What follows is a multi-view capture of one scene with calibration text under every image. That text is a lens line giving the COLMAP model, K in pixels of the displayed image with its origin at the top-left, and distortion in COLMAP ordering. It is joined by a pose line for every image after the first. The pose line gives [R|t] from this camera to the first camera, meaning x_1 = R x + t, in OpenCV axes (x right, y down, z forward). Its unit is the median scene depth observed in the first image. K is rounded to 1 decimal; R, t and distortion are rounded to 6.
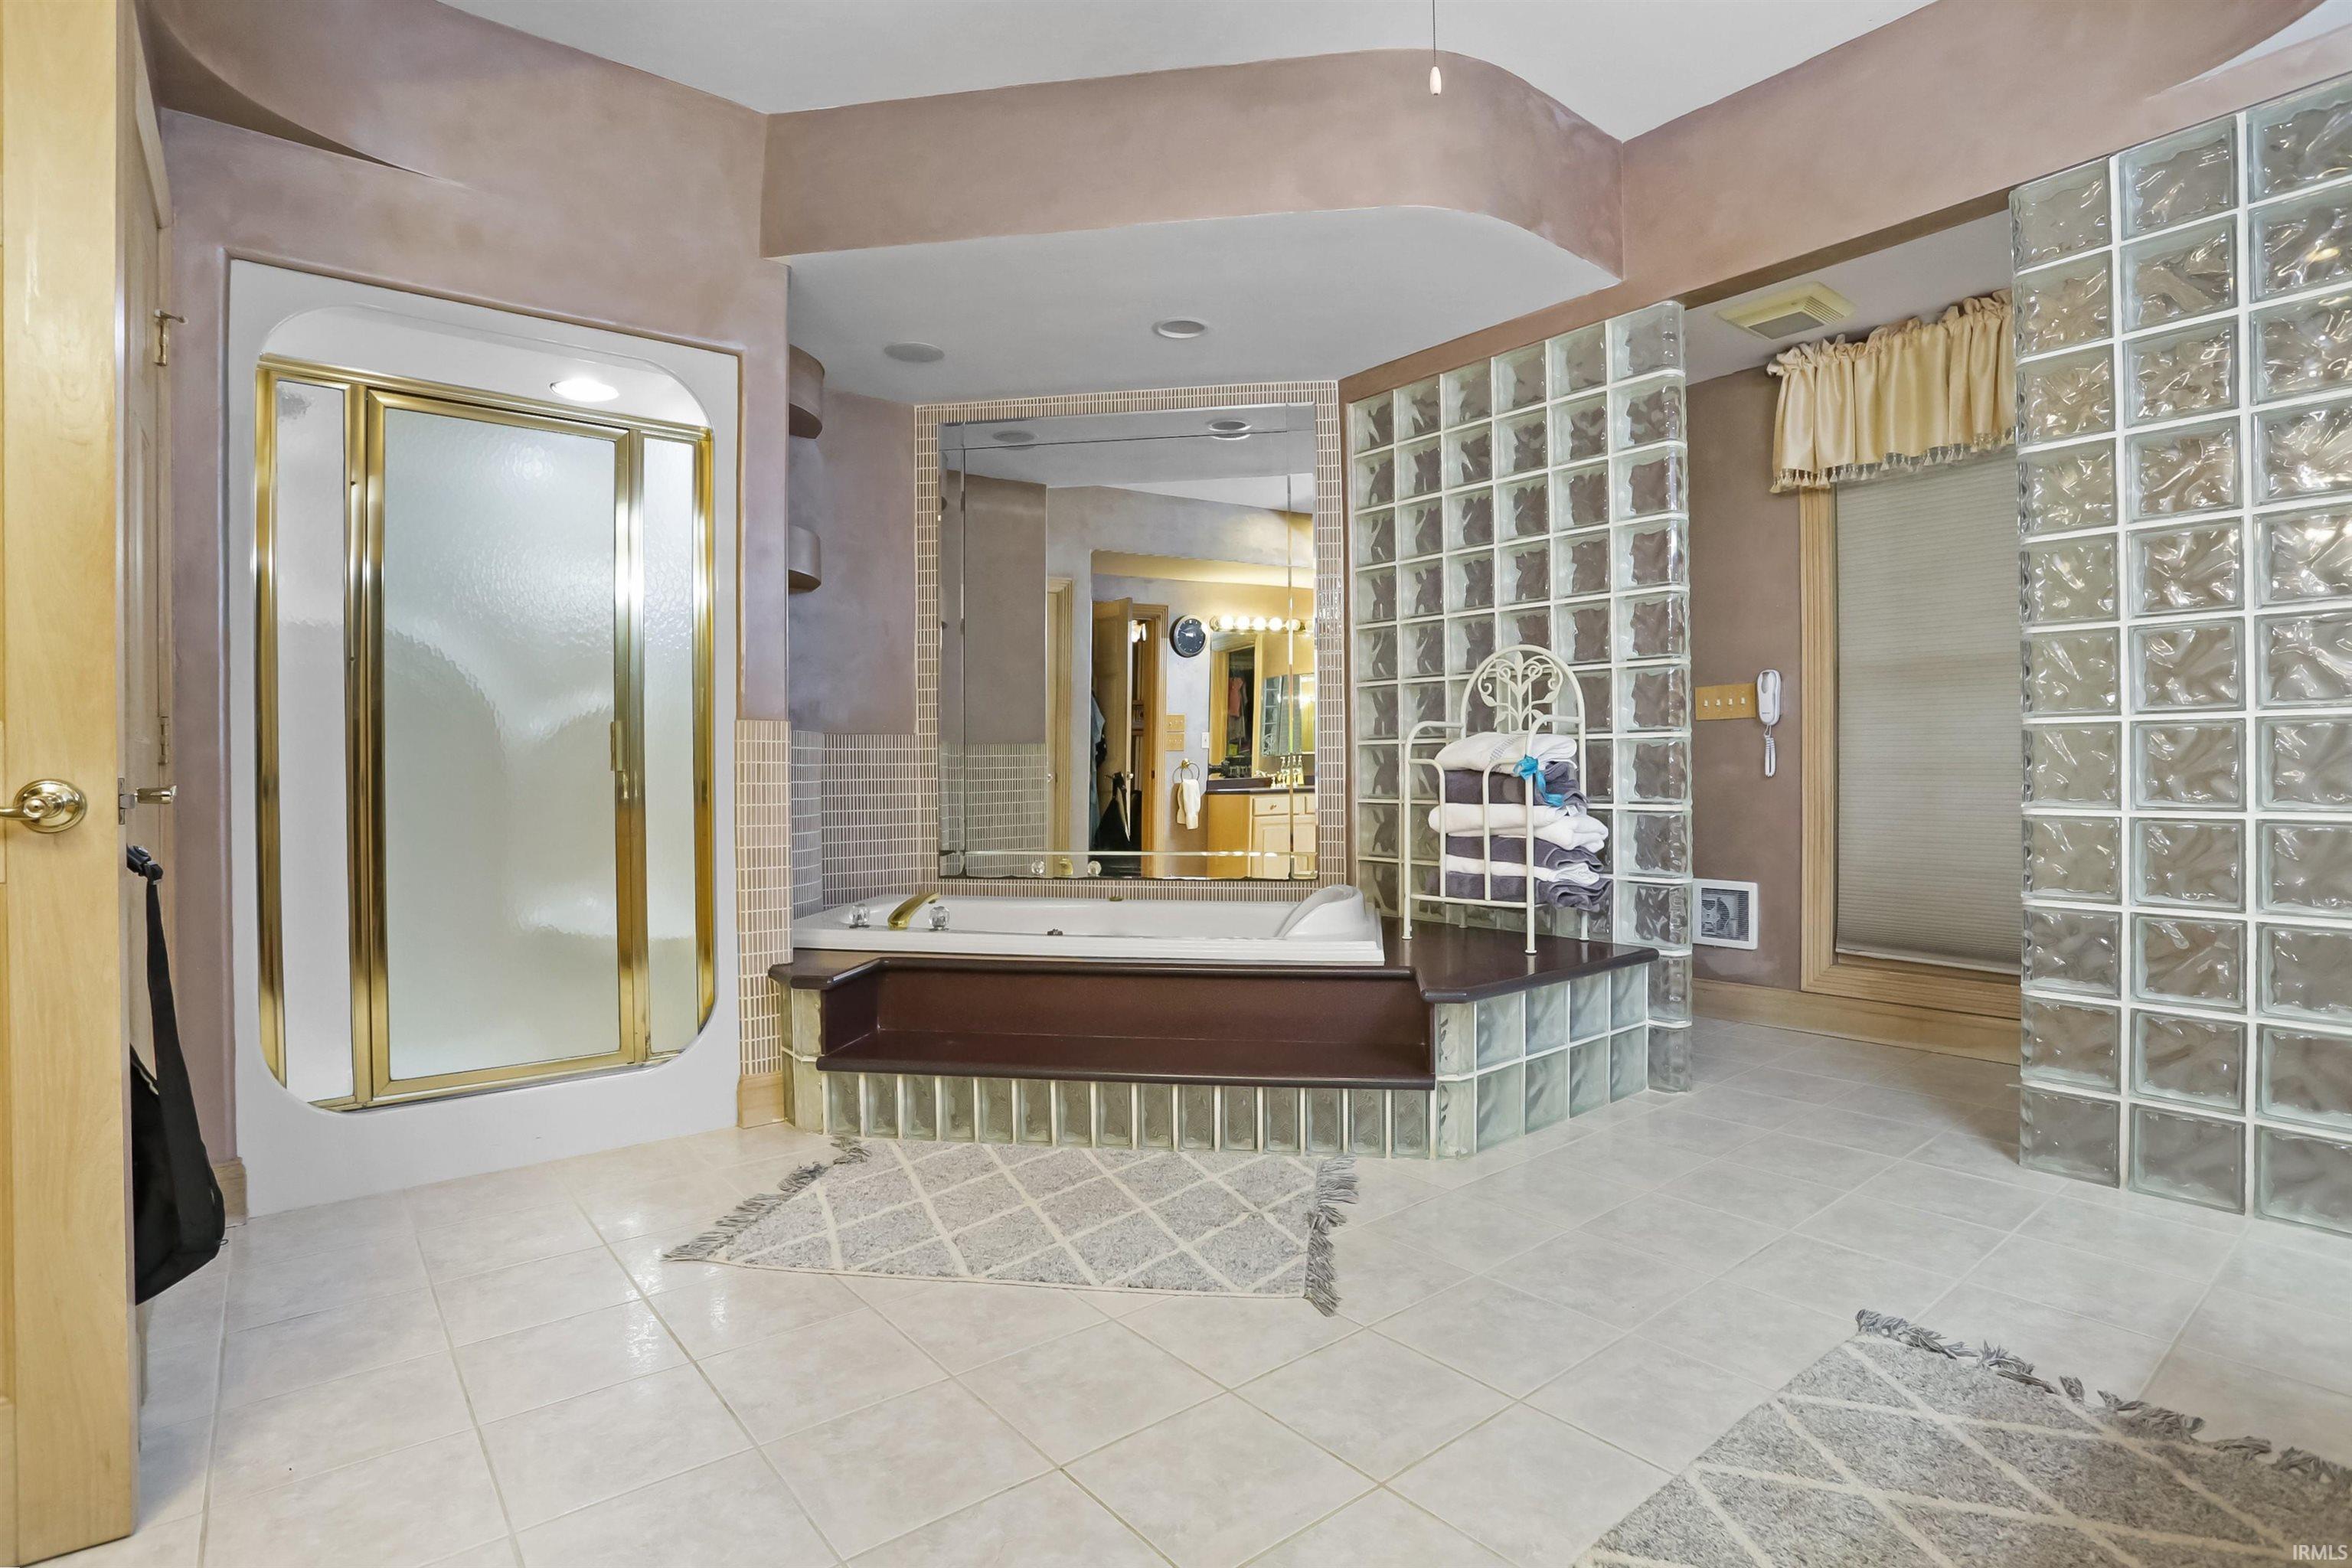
lens RADIAL K [[1152.8, 0, 1185.6], [0, 1152.8, 762.0], [0, 0, 1]] dist [-0.052424, 0.001159]
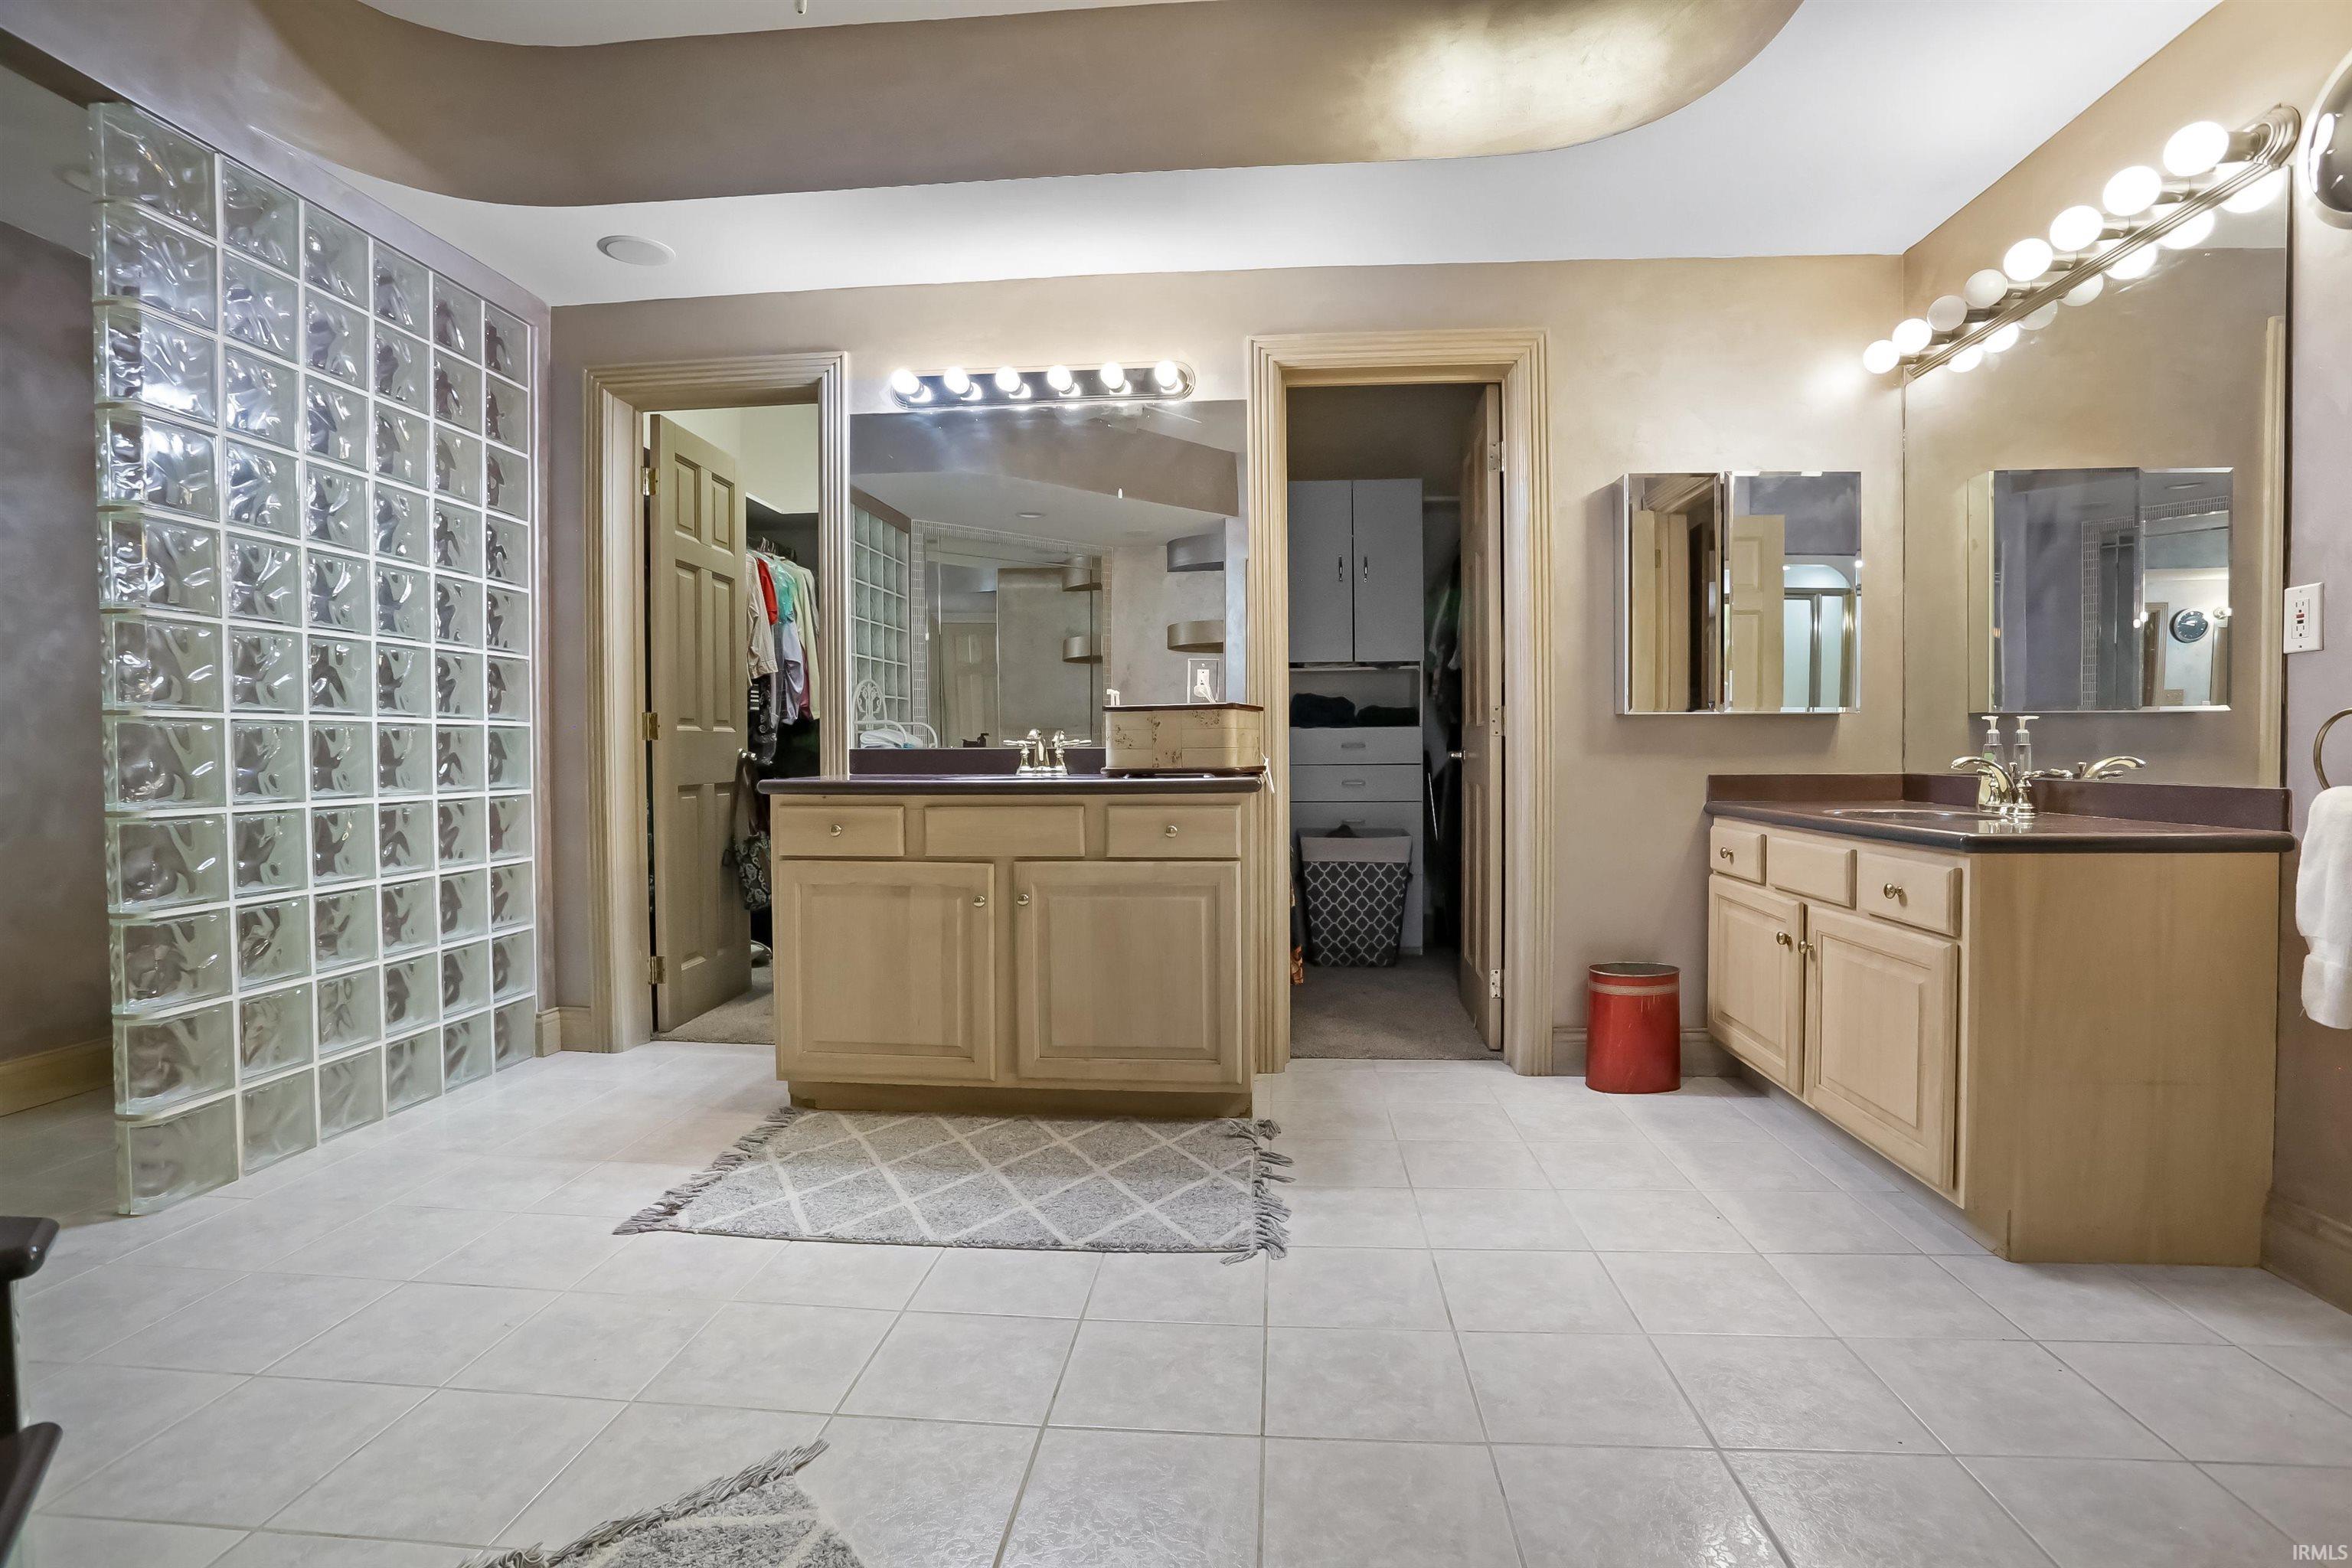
lens RADIAL K [[1152.8, 0, 1185.6], [0, 1152.8, 762.0], [0, 0, 1]] dist [-0.052424, 0.001159]
pose [[-0.719163, -0.003374, 0.694833, -0.692065], [0.013959, 0.999716, 0.019302, -0.006143], [-0.694701, 0.023581, -0.718912, 1.585708]]
